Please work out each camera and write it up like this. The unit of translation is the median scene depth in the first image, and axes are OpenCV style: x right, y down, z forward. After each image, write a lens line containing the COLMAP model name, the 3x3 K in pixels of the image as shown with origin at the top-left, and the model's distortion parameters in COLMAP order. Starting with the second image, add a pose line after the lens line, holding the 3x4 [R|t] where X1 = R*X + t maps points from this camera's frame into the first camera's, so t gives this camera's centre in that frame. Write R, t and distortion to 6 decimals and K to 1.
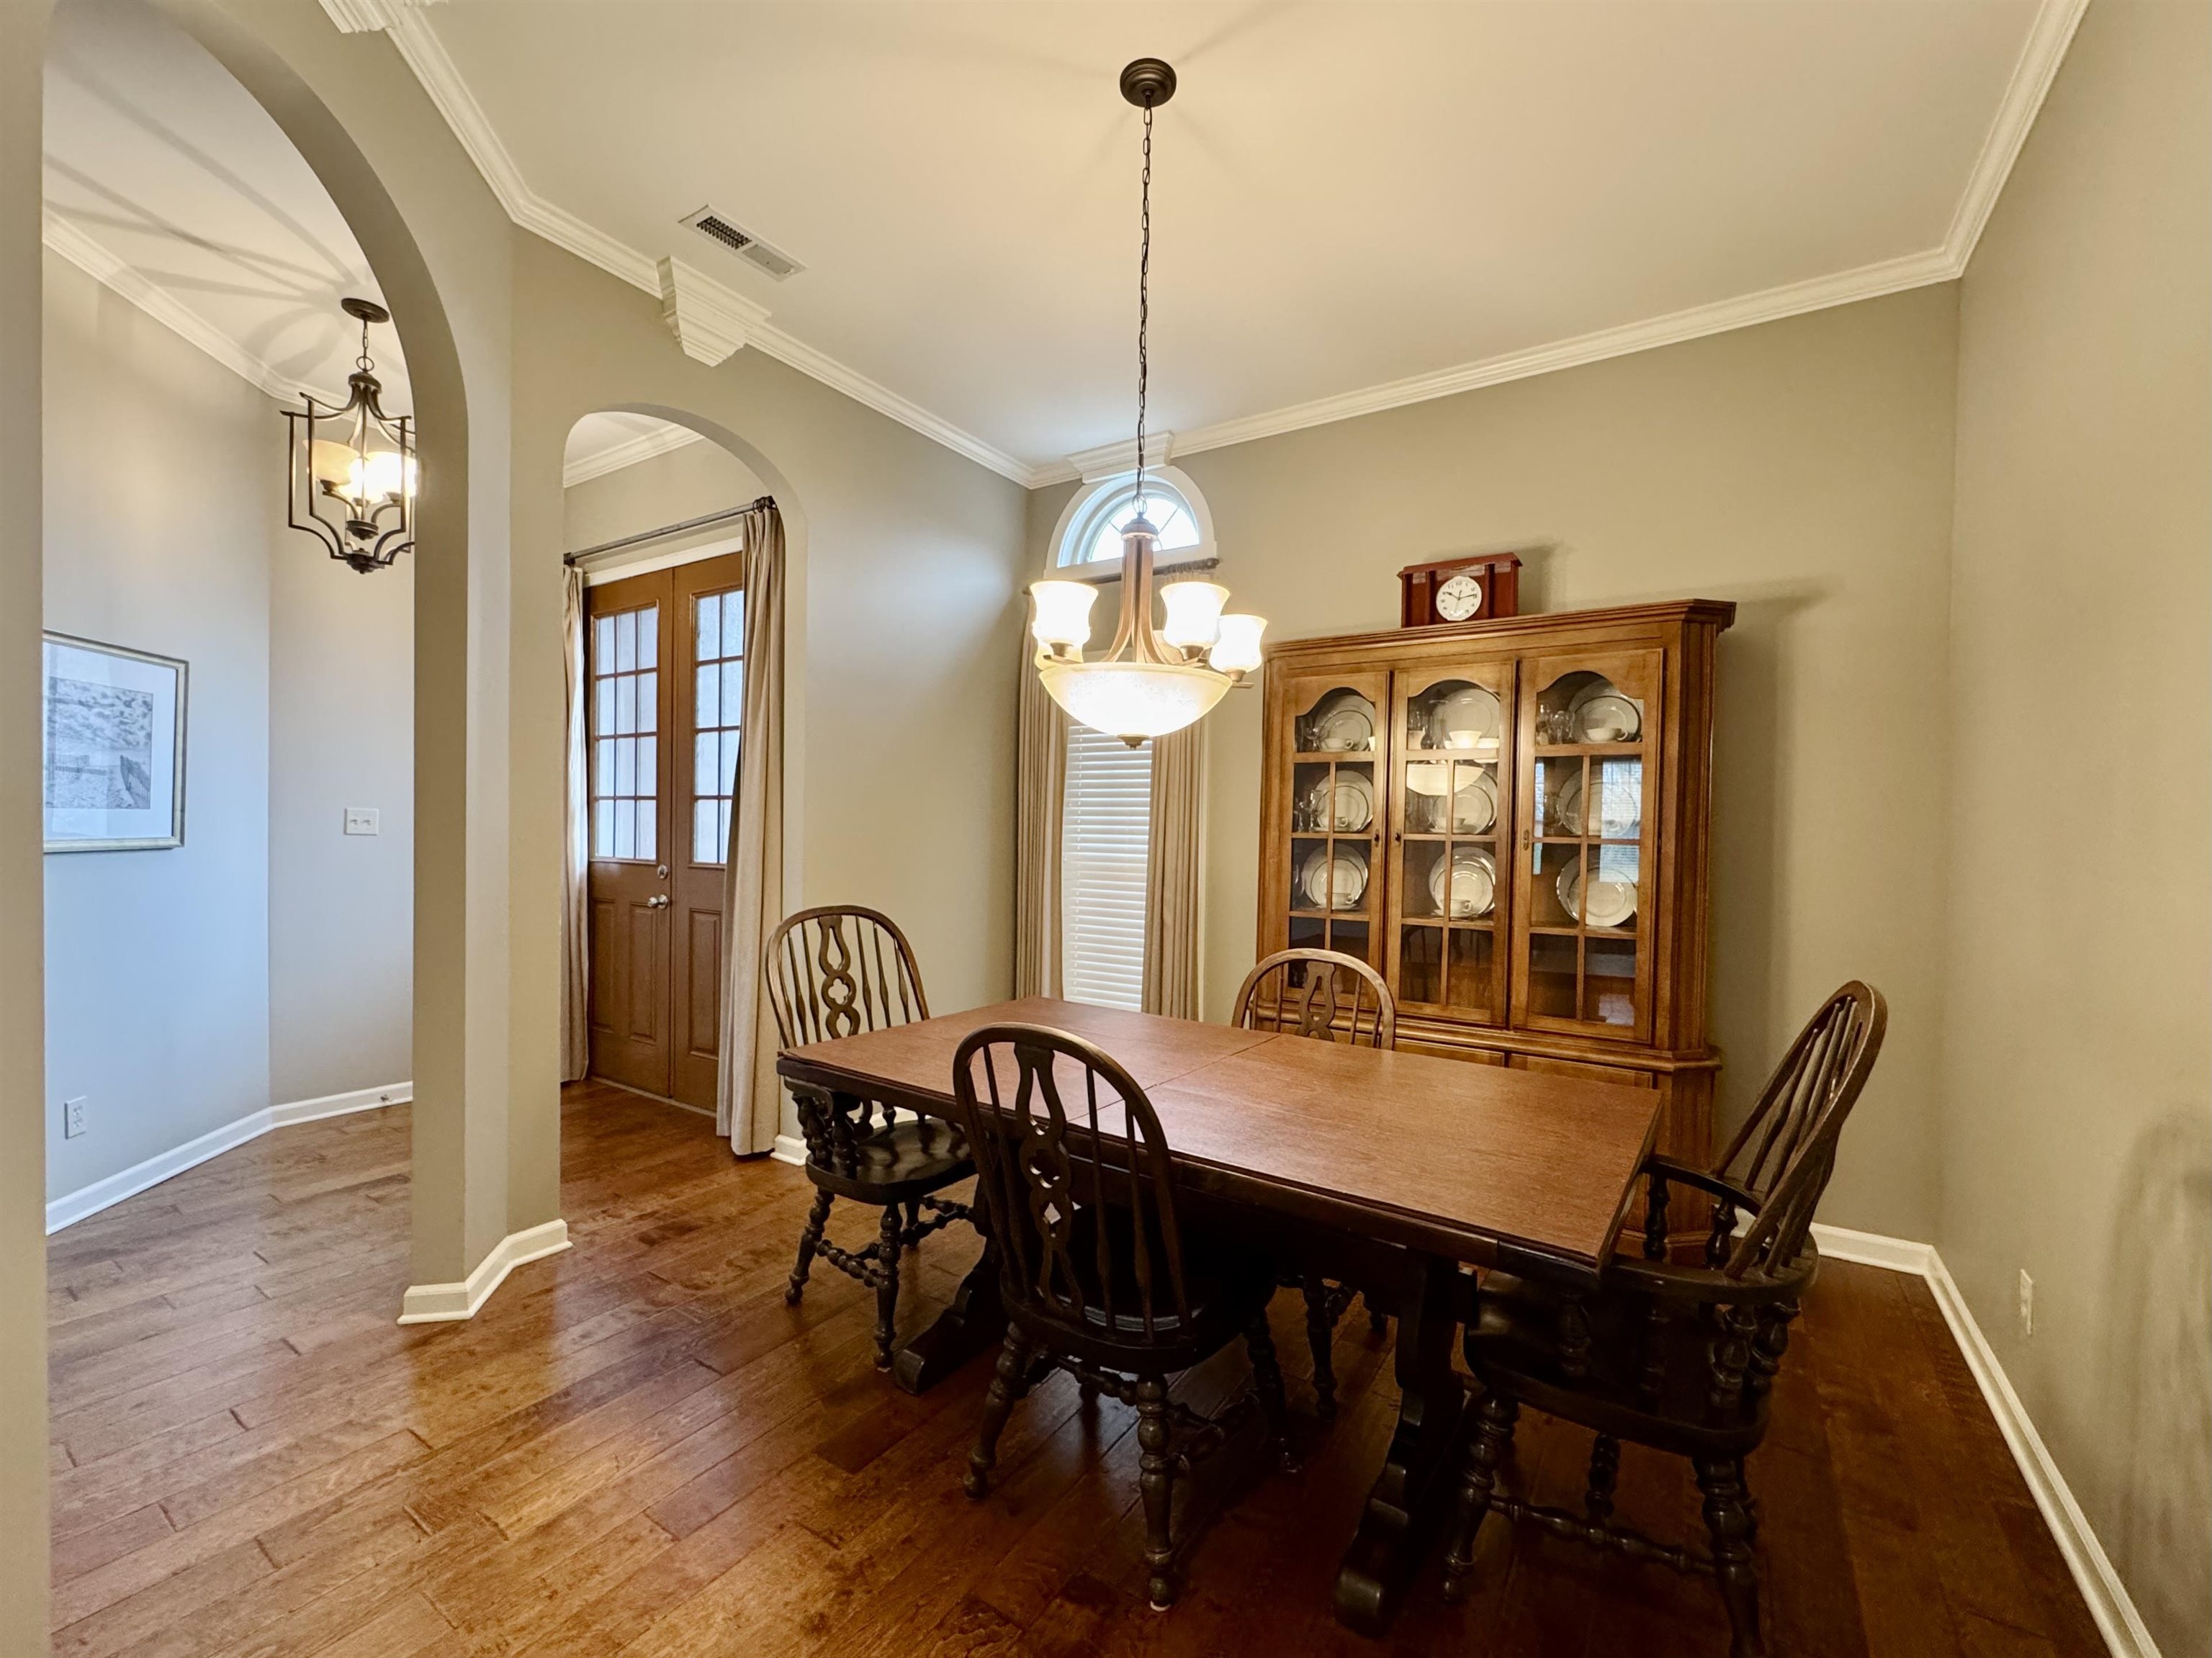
lens RADIAL K [[904.8, 0, 1105.2], [0, 904.8, 845.7], [0, 0, 1]] dist [-0.001500, -0.000508]
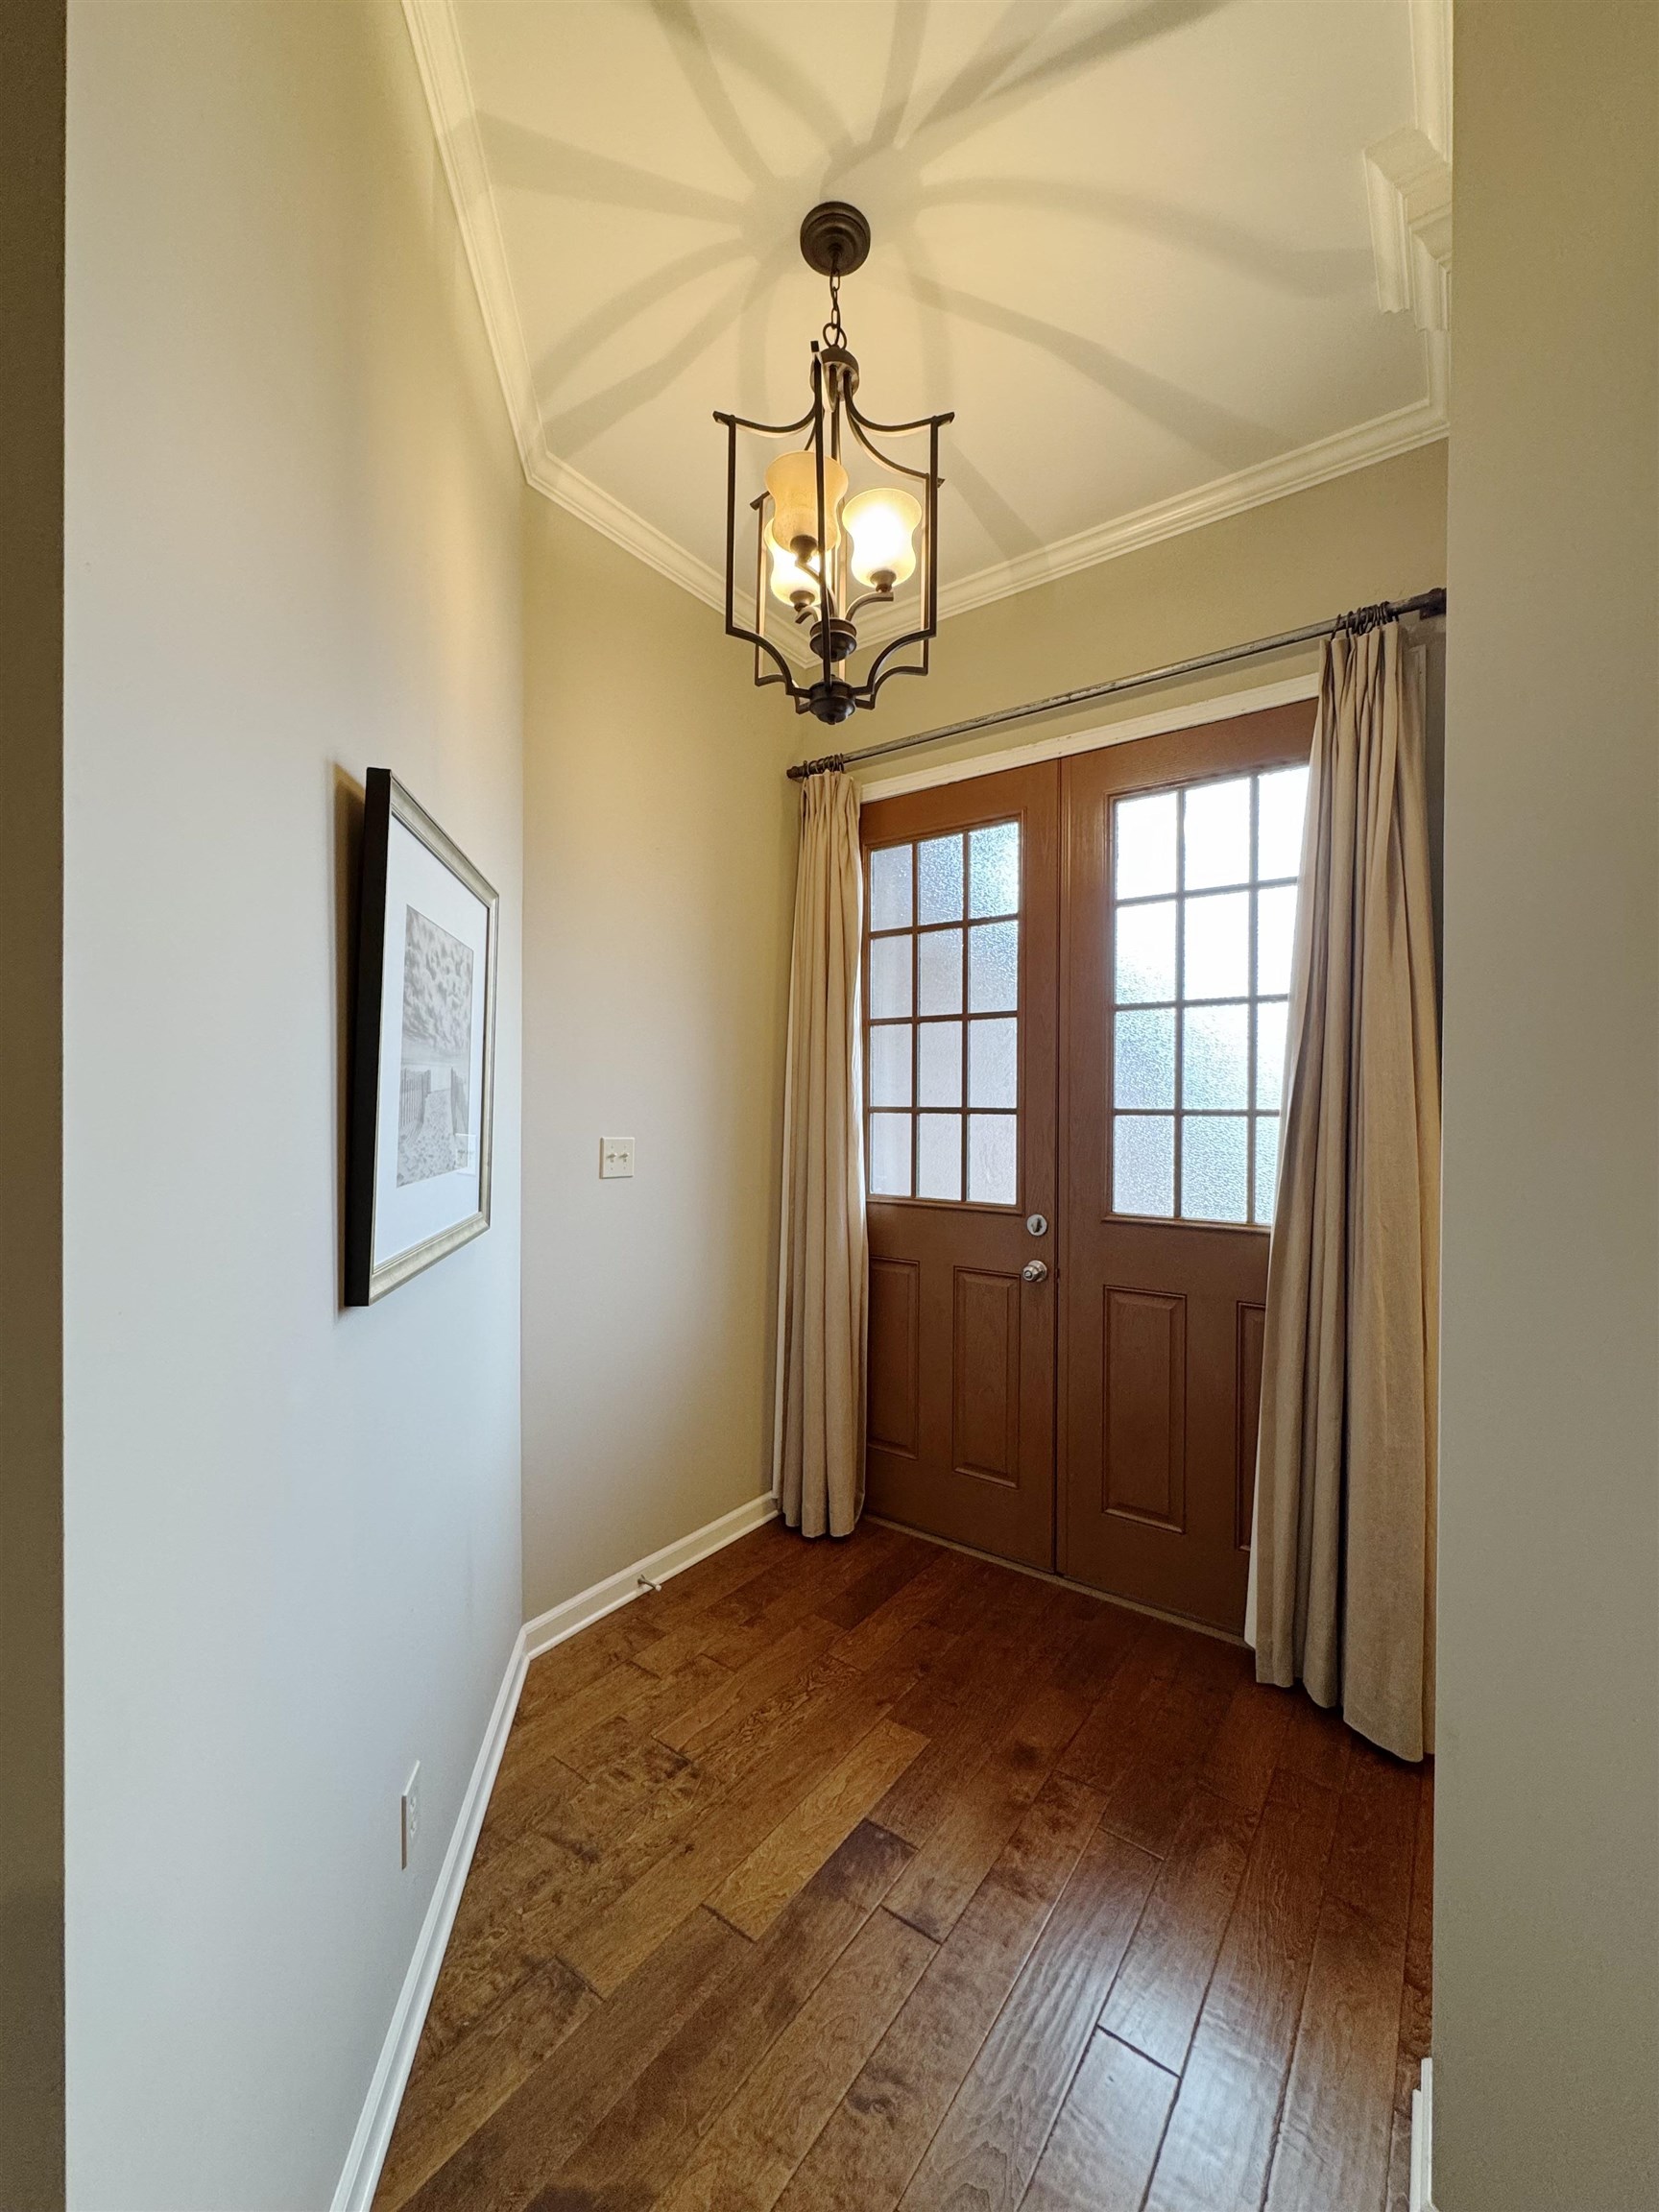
lens RADIAL K [[865.5, 0, 829.5], [0, 865.5, 1106.0], [0, 0, 1]] dist [0.001335, 0.000112]
pose [[0.998369, -0.017411, -0.054375, -0.642415], [0.016332, 0.999662, -0.020226, -0.048894], [0.054709, 0.019305, 0.998316, 0.391218]]
